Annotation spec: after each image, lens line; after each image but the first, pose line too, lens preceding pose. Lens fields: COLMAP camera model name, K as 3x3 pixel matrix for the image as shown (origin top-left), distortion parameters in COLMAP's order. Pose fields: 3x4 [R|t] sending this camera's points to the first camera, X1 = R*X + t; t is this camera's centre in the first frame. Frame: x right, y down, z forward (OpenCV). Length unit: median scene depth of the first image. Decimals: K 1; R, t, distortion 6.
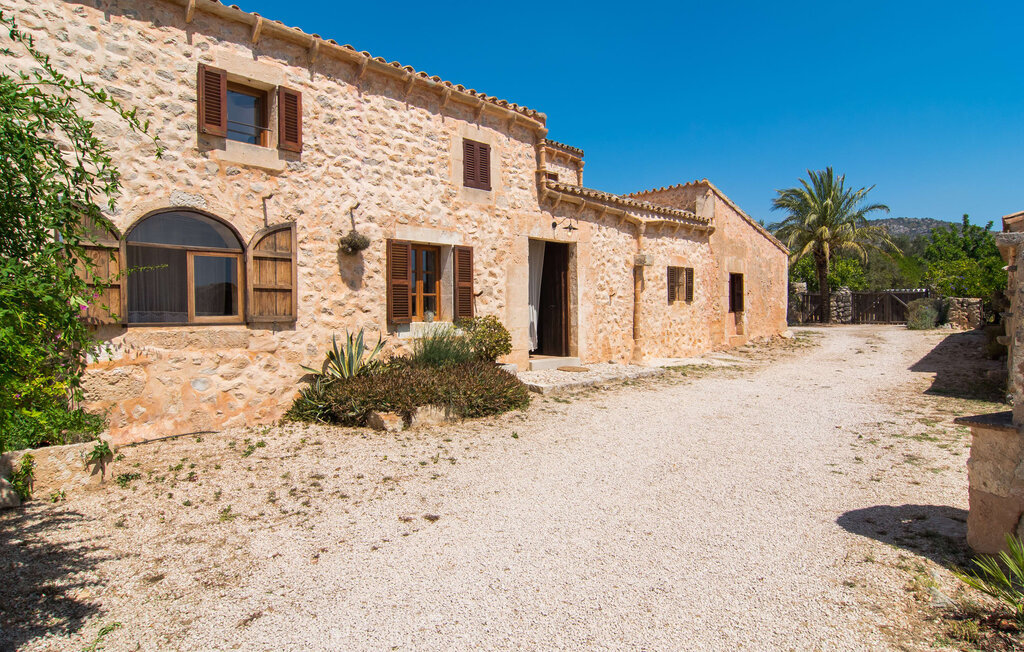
lens RADIAL K [[580.2, 0, 512.0], [0, 580.2, 326.0], [0, 0, 1]] dist [-0.000331, 0.000116]
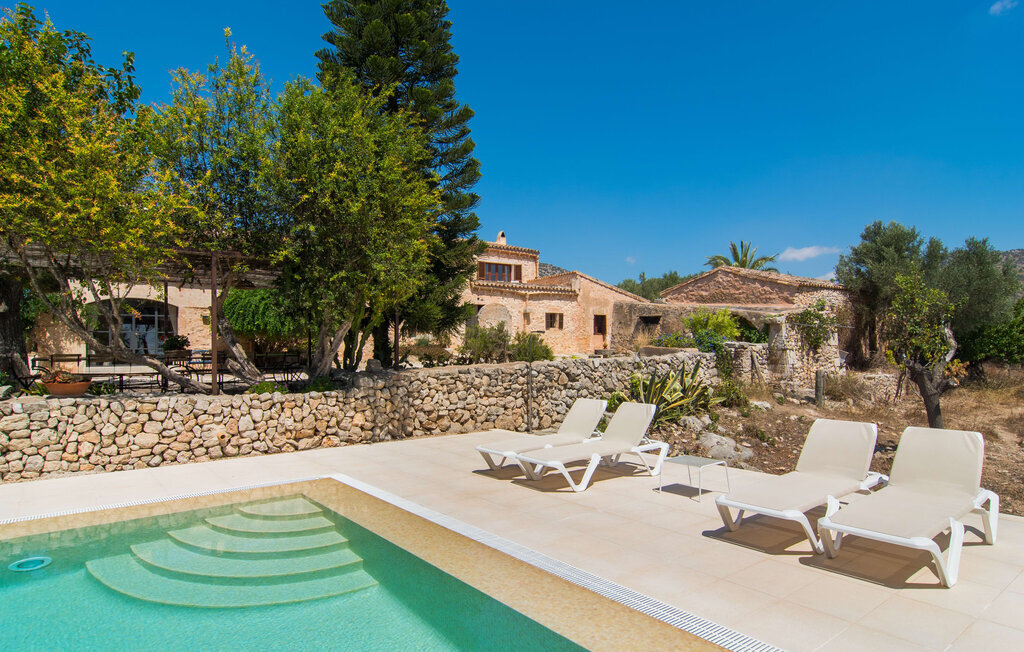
lens RADIAL K [[573.3, 0, 513.1], [0, 573.3, 348.0], [0, 0, 1]] dist [-0.001306, 0.000070]
pose [[0.976436, 0.005319, -0.215740, 0.610717], [-0.010446, 0.999689, -0.022628, 0.082283], [0.215553, 0.024349, 0.976189, -1.155779]]
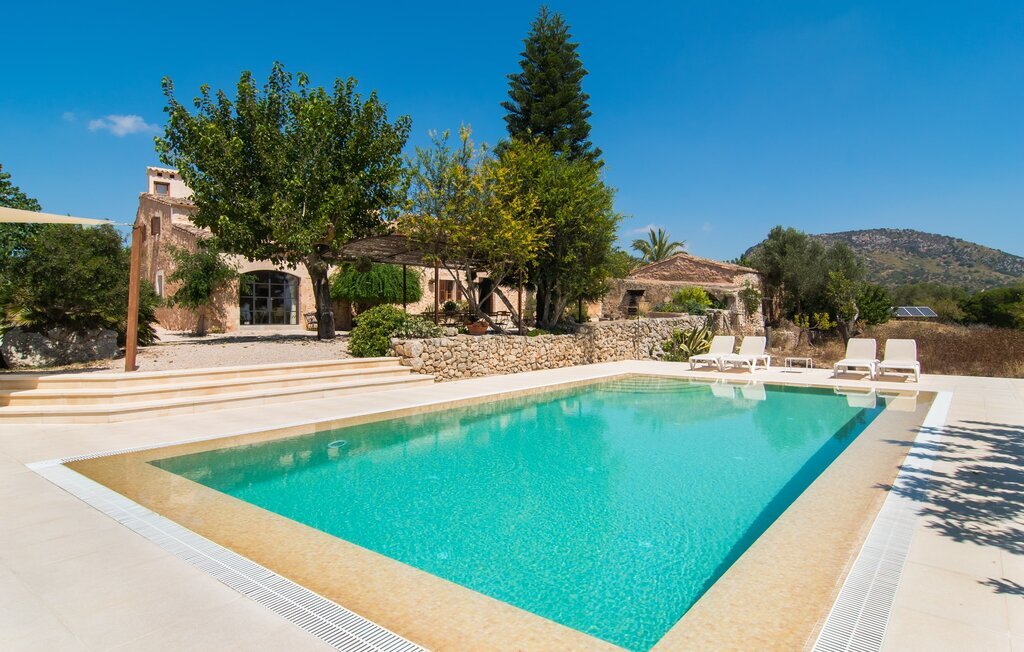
lens RADIAL K [[570.6, 0, 512.0], [0, 570.6, 326.0], [0, 0, 1]] dist [-0.000577, -0.000191]
pose [[0.999930, 0.009298, 0.007273, 0.147535], [-0.009244, 0.999930, -0.007368, 0.111443], [-0.007341, 0.007300, 0.999946, -1.688267]]
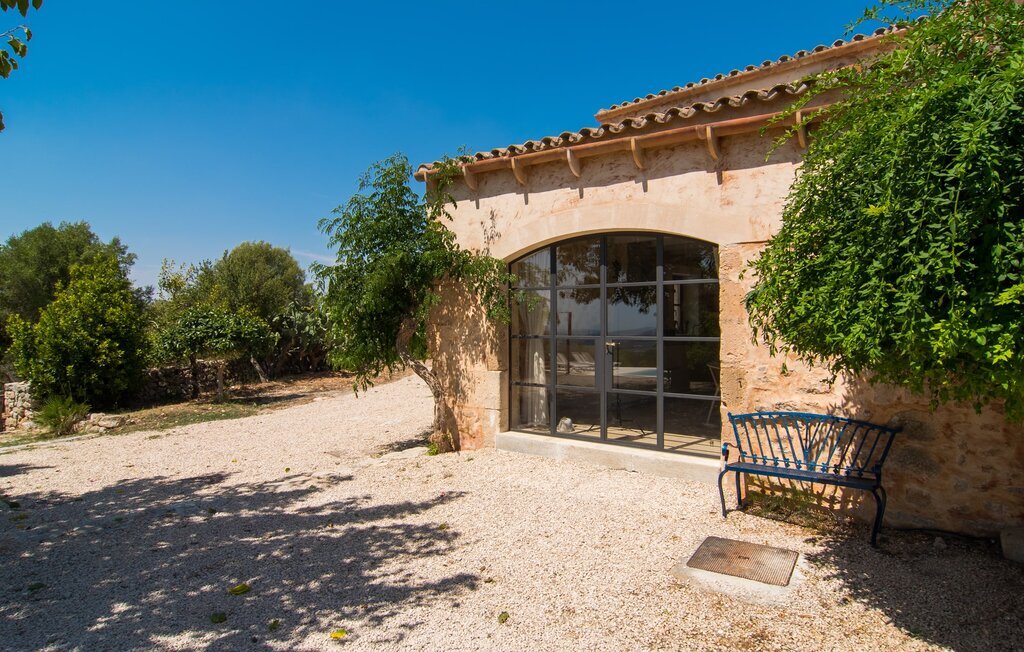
lens RADIAL K [[573.3, 0, 513.1], [0, 573.3, 348.0], [0, 0, 1]] dist [-0.001306, 0.000070]
pose [[0.114175, 0.046235, -0.992384, -0.115802], [-0.027423, 0.998683, 0.043373, 0.014897], [0.993082, 0.022262, 0.115292, -0.162820]]
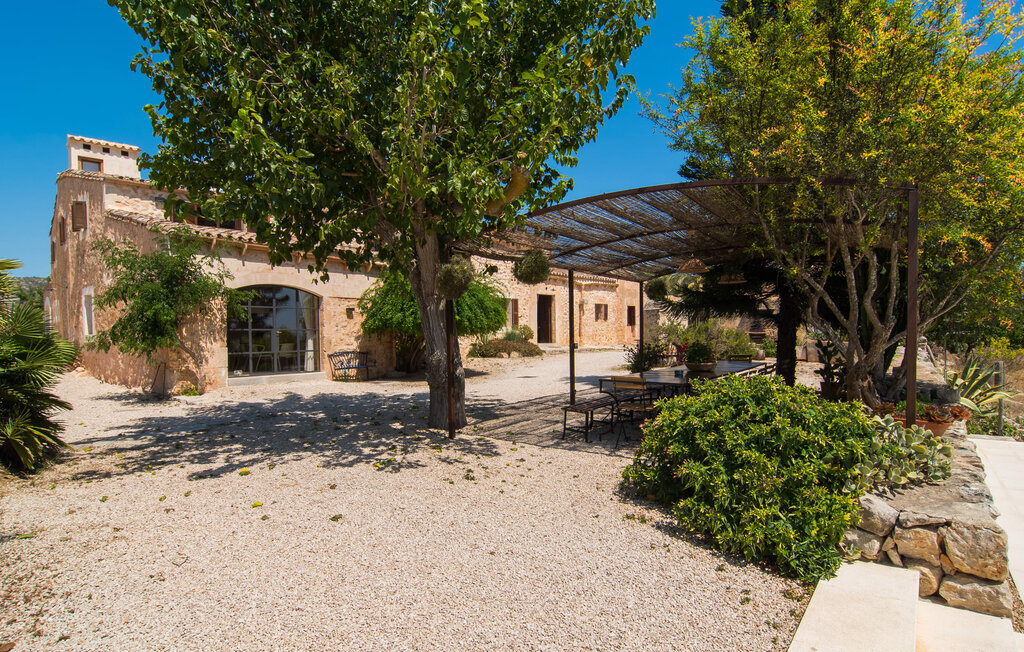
lens RADIAL K [[573.3, 0, 513.1], [0, 573.3, 348.0], [0, 0, 1]] dist [-0.001306, 0.000070]
pose [[0.996942, -0.005120, 0.077978, -0.198823], [0.005090, 0.999987, 0.000584, 0.057966], [-0.077980, -0.000185, 0.996955, -1.080880]]
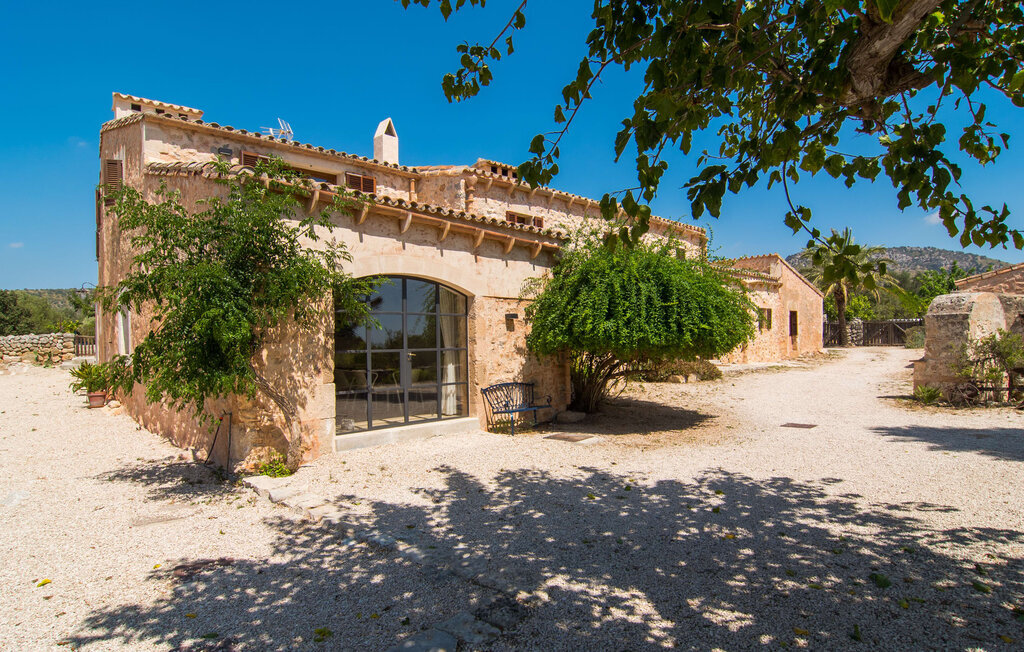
lens RADIAL K [[573.3, 0, 513.1], [0, 573.3, 348.0], [0, 0, 1]] dist [-0.001306, 0.000070]
pose [[0.999954, -0.003762, -0.008869, -0.418265], [0.003652, 0.999916, -0.012415, 0.029936], [0.008915, 0.012382, 0.999884, -0.648688]]
